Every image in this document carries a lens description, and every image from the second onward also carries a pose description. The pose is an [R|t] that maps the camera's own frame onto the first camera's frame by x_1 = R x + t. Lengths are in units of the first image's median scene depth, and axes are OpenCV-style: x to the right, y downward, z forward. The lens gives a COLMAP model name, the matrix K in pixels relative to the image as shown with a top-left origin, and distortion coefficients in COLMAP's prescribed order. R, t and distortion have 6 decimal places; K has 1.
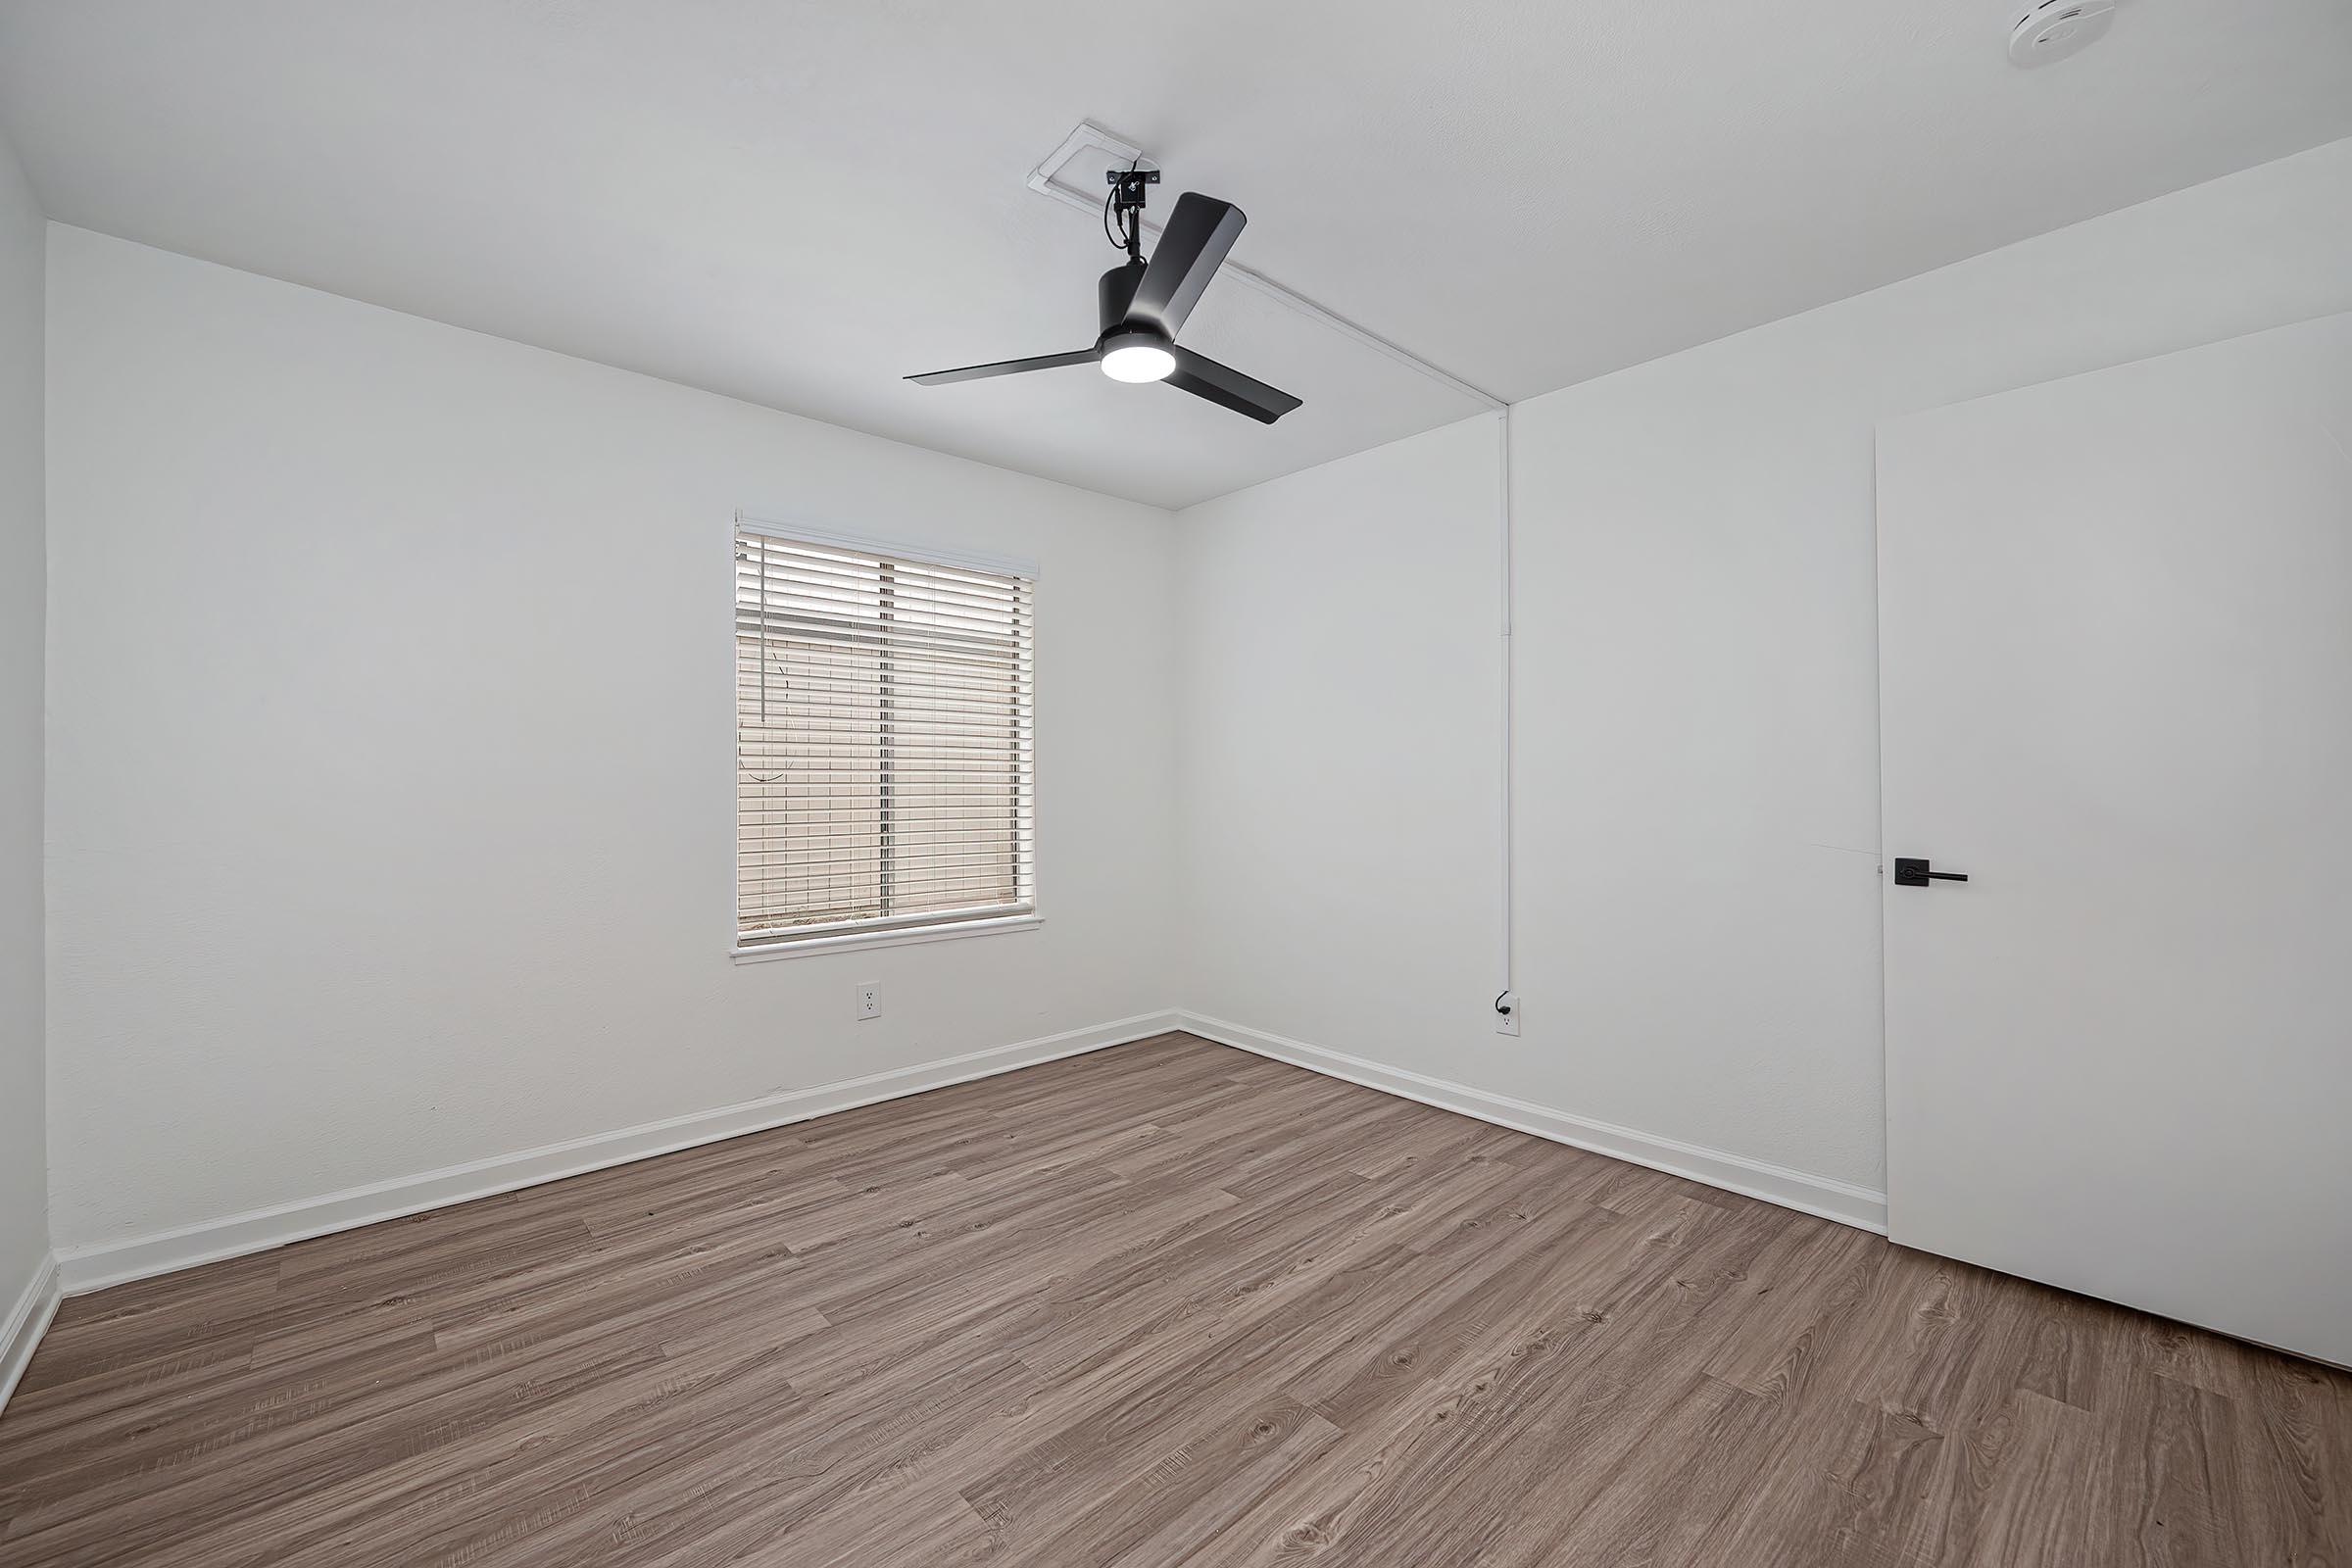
lens RADIAL K [[934.5, 0, 1183.9], [0, 934.5, 786.0], [0, 0, 1]] dist [0.000961, 0.000387]
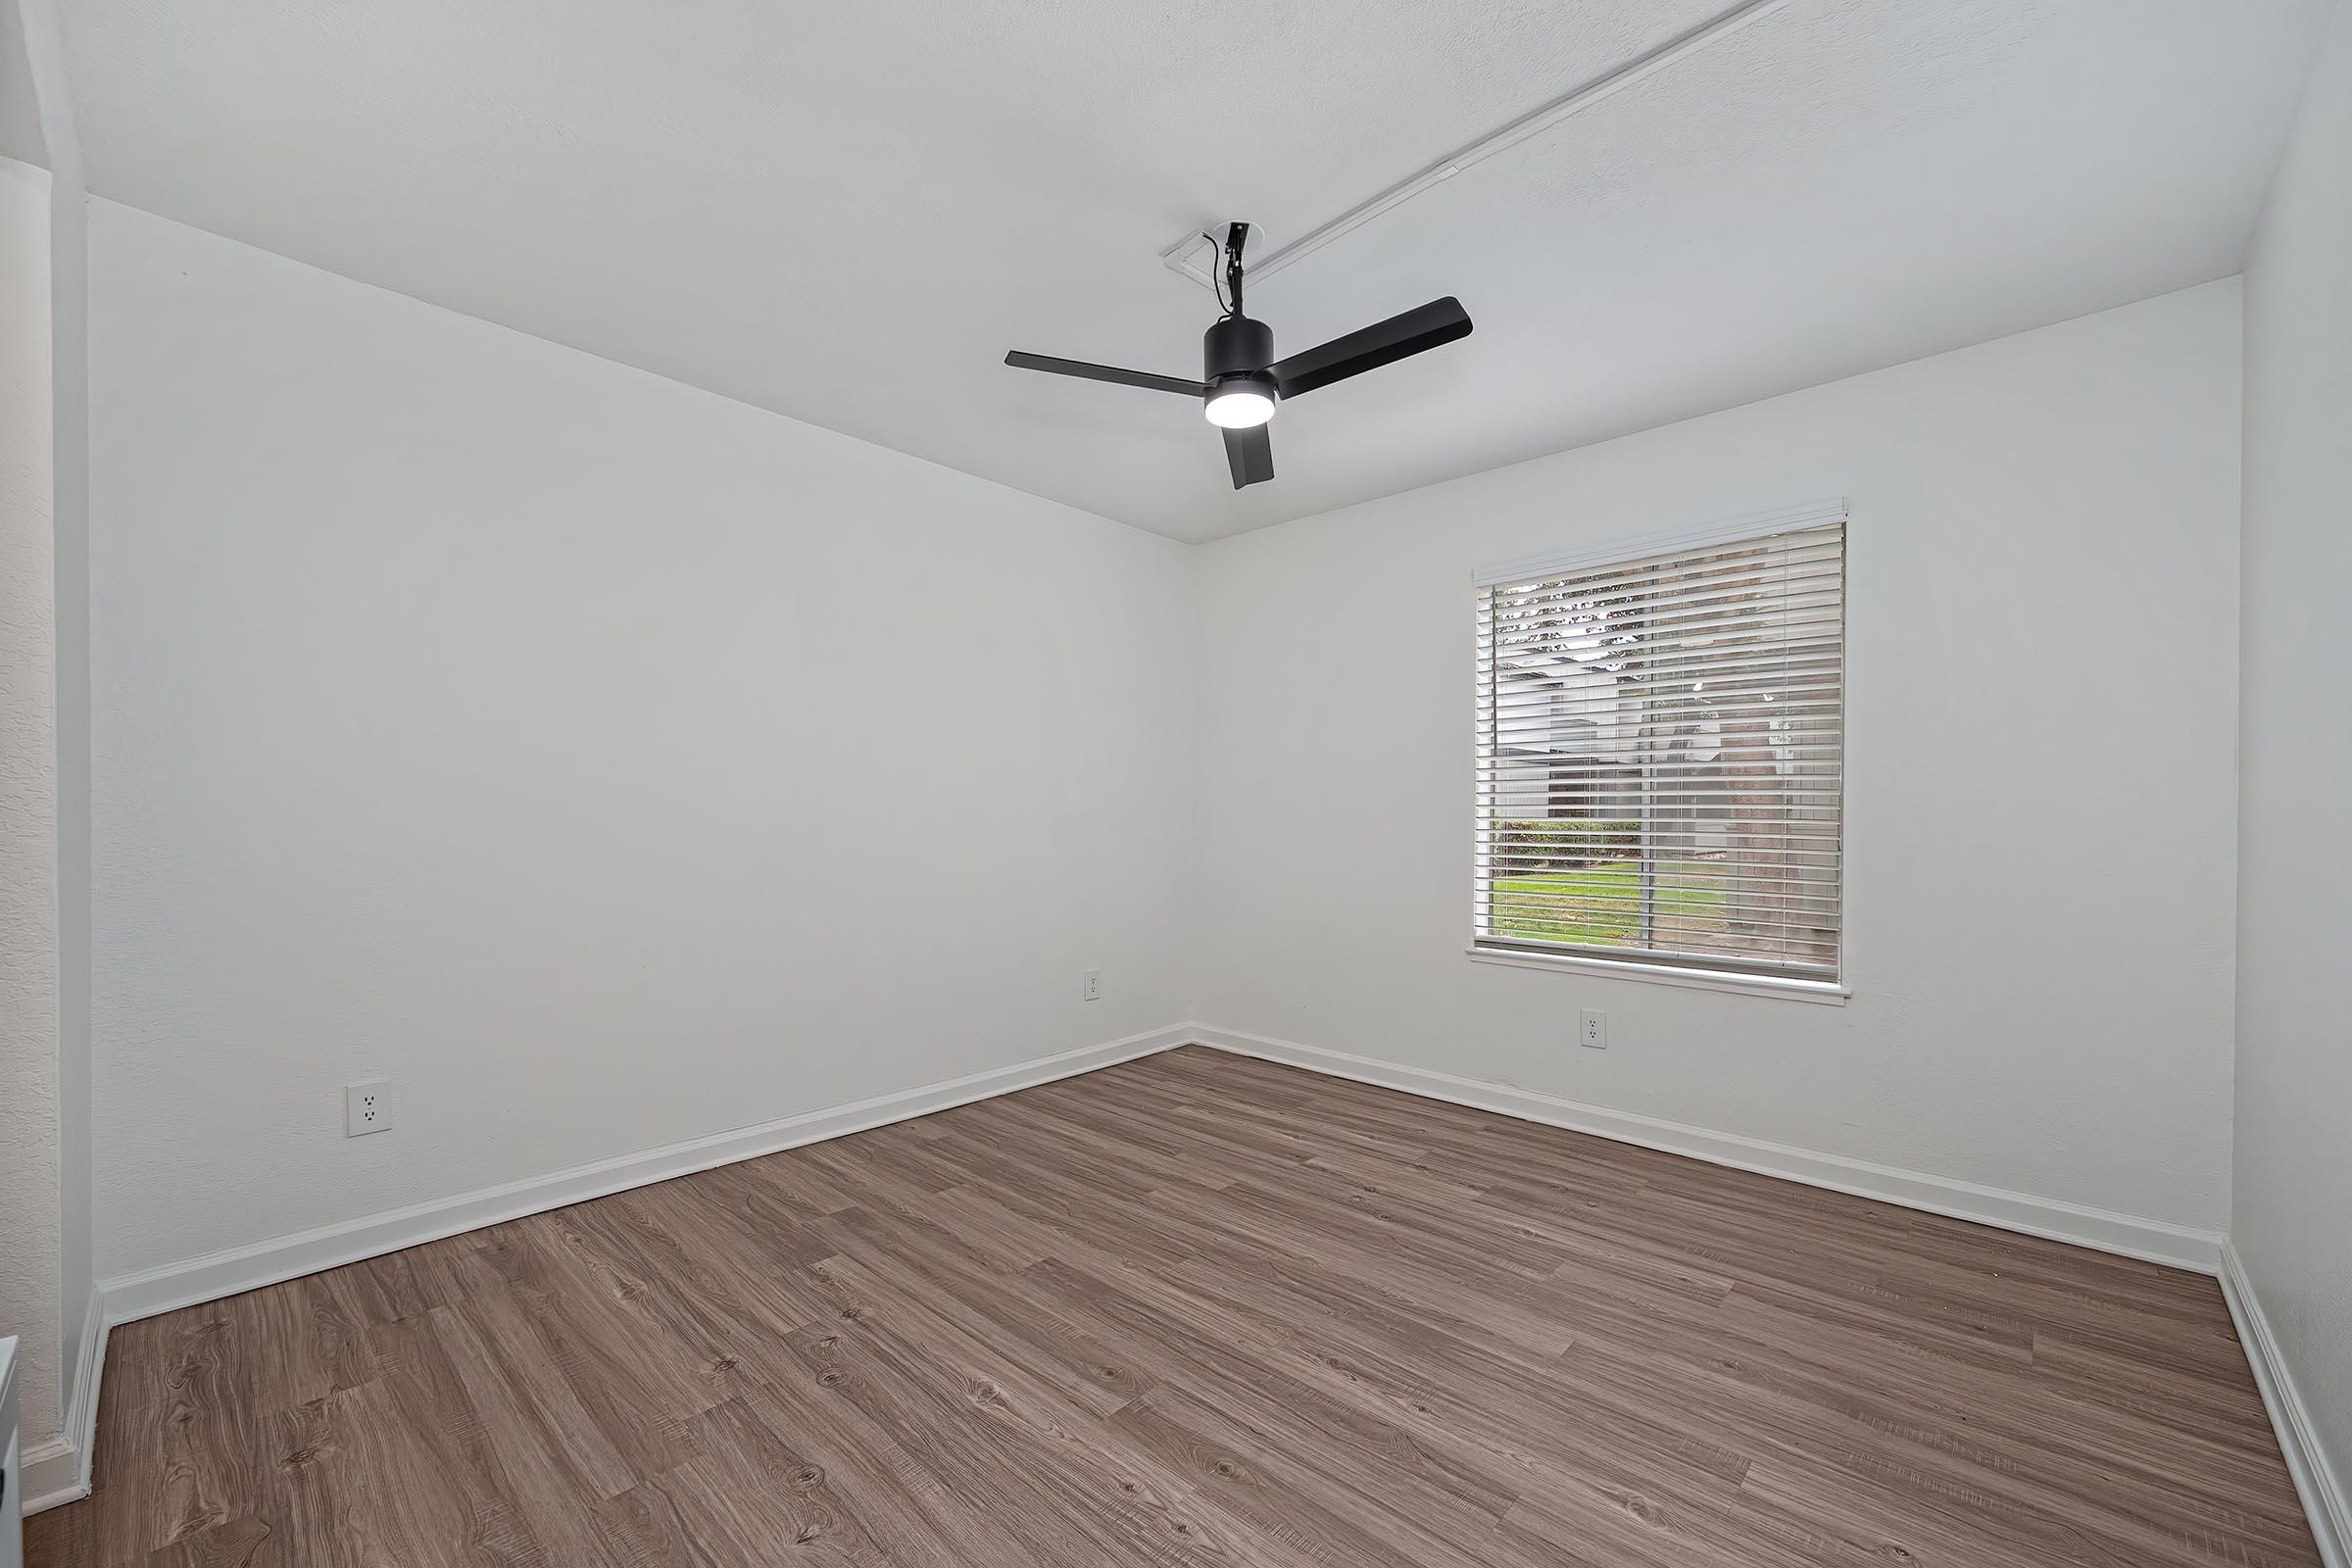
lens RADIAL K [[934.5, 0, 1181.3], [0, 934.5, 791.1], [0, 0, 1]] dist [0.000961, 0.000387]
pose [[0.084279, -0.021281, -0.996215, 0.767152], [-0.004323, 0.999755, -0.021722, 0.005662], [0.996433, 0.006137, 0.084166, 0.614088]]
